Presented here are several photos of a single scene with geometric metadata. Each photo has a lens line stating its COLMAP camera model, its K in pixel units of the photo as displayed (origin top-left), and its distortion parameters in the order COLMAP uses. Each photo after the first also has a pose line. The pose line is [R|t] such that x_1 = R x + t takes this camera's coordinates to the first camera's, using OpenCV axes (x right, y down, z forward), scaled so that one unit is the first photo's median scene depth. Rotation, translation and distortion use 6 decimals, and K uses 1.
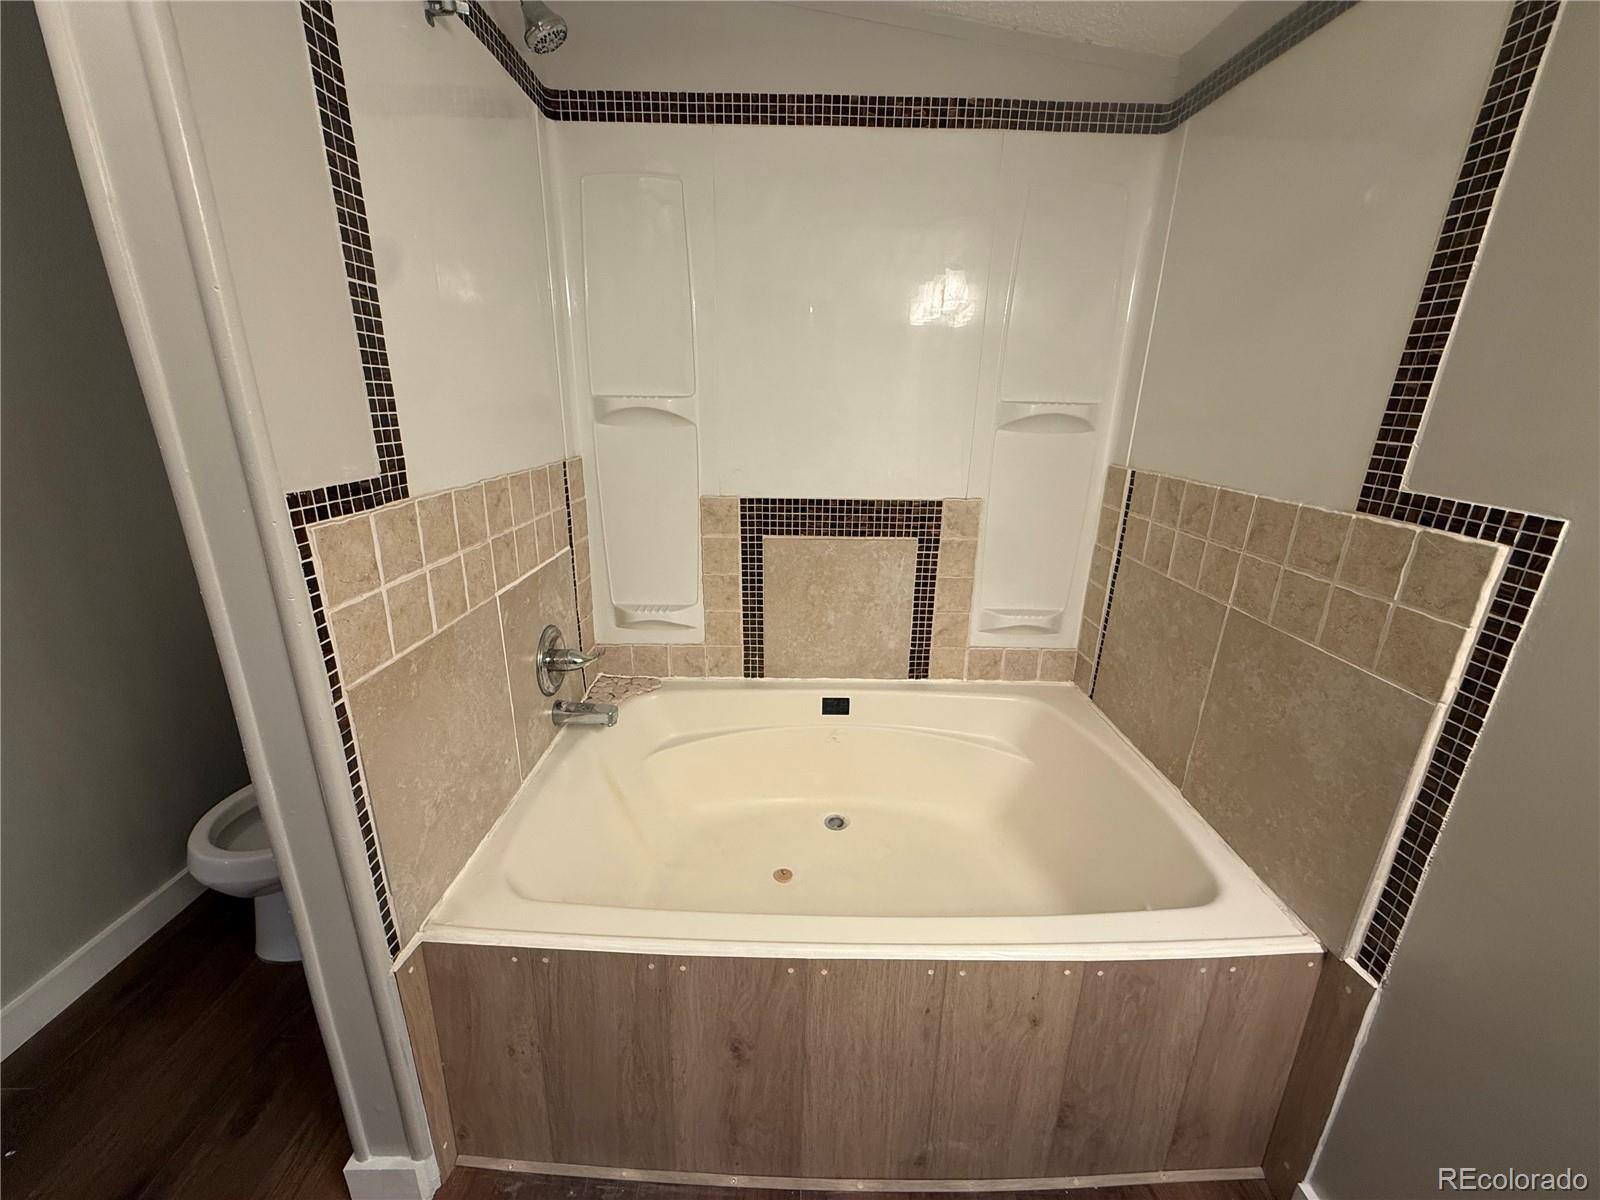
lens RADIAL K [[639.6, 0, 795.6], [0, 639.6, 599.8], [0, 0, 1]] dist [-0.002498, 0.000950]
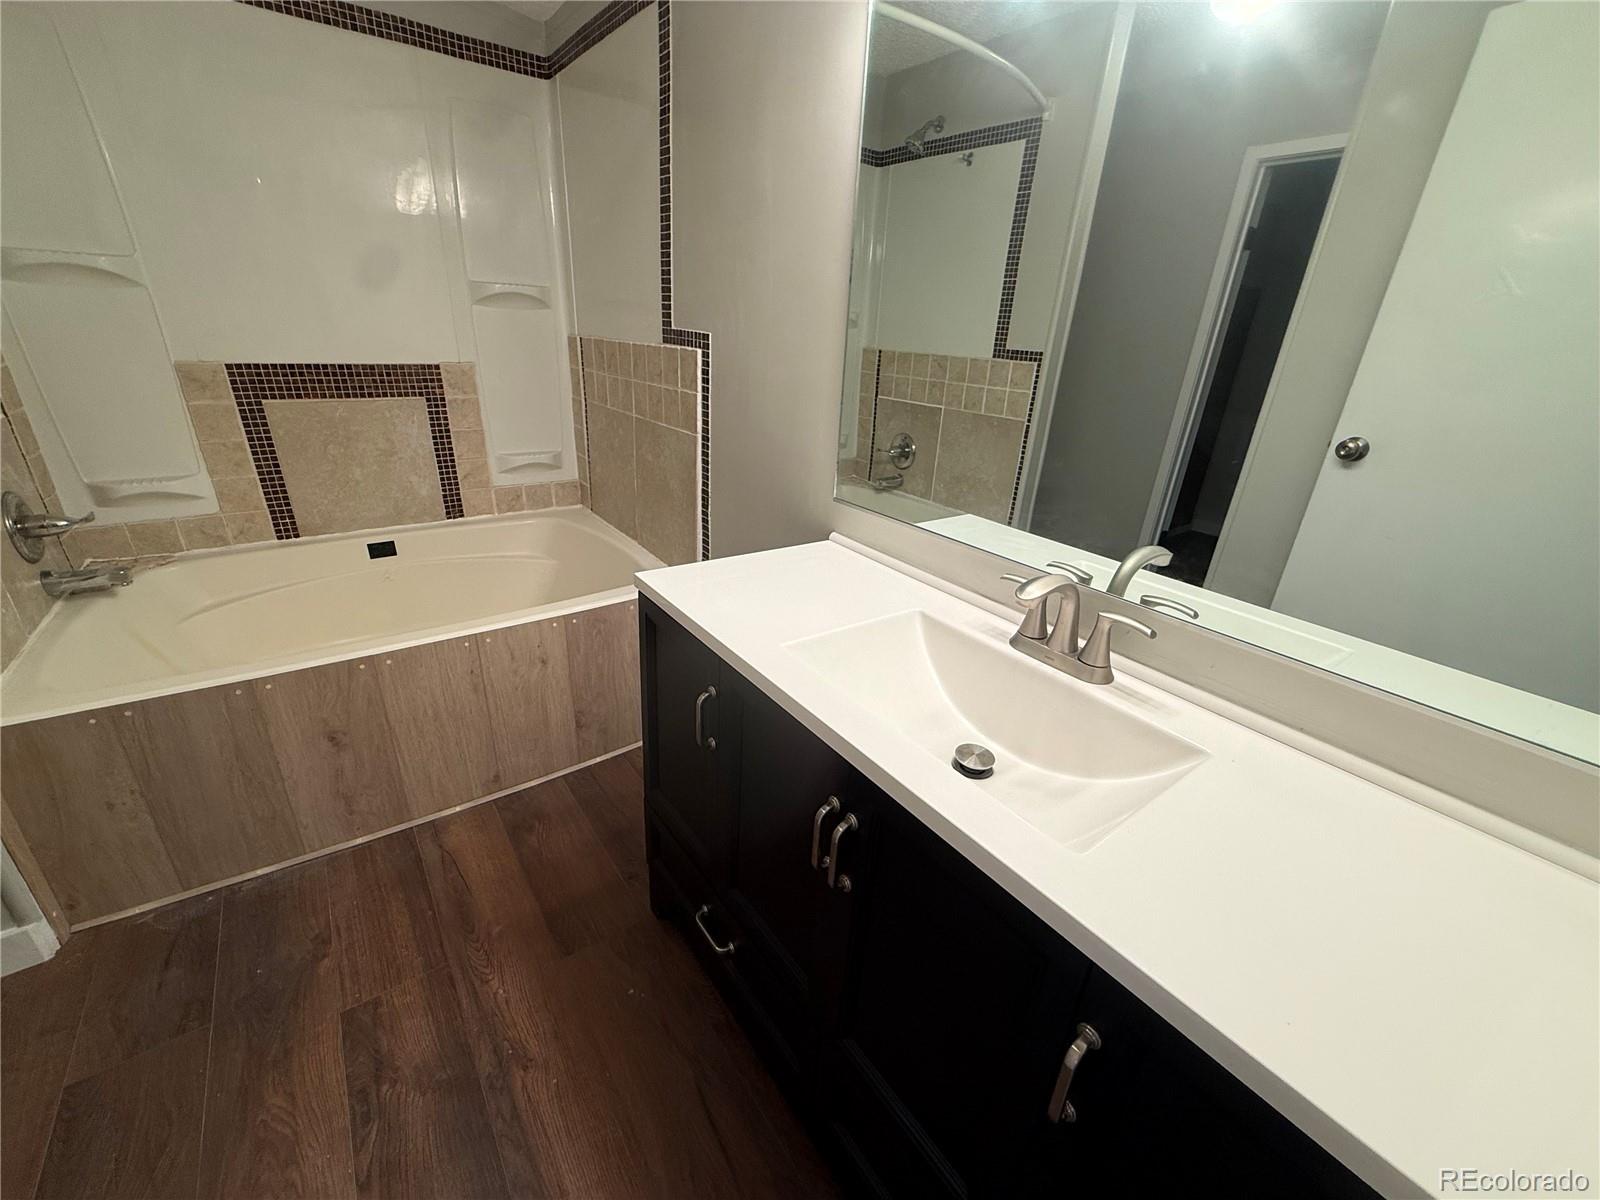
lens RADIAL K [[639.6, 0, 795.0], [0, 639.6, 600.1], [0, 0, 1]] dist [-0.002498, 0.000950]
pose [[0.808331, -0.211808, 0.549307, 0.012368], [0.145822, 0.975998, 0.161752, 0.186280], [-0.570383, -0.050648, 0.819816, -0.414200]]
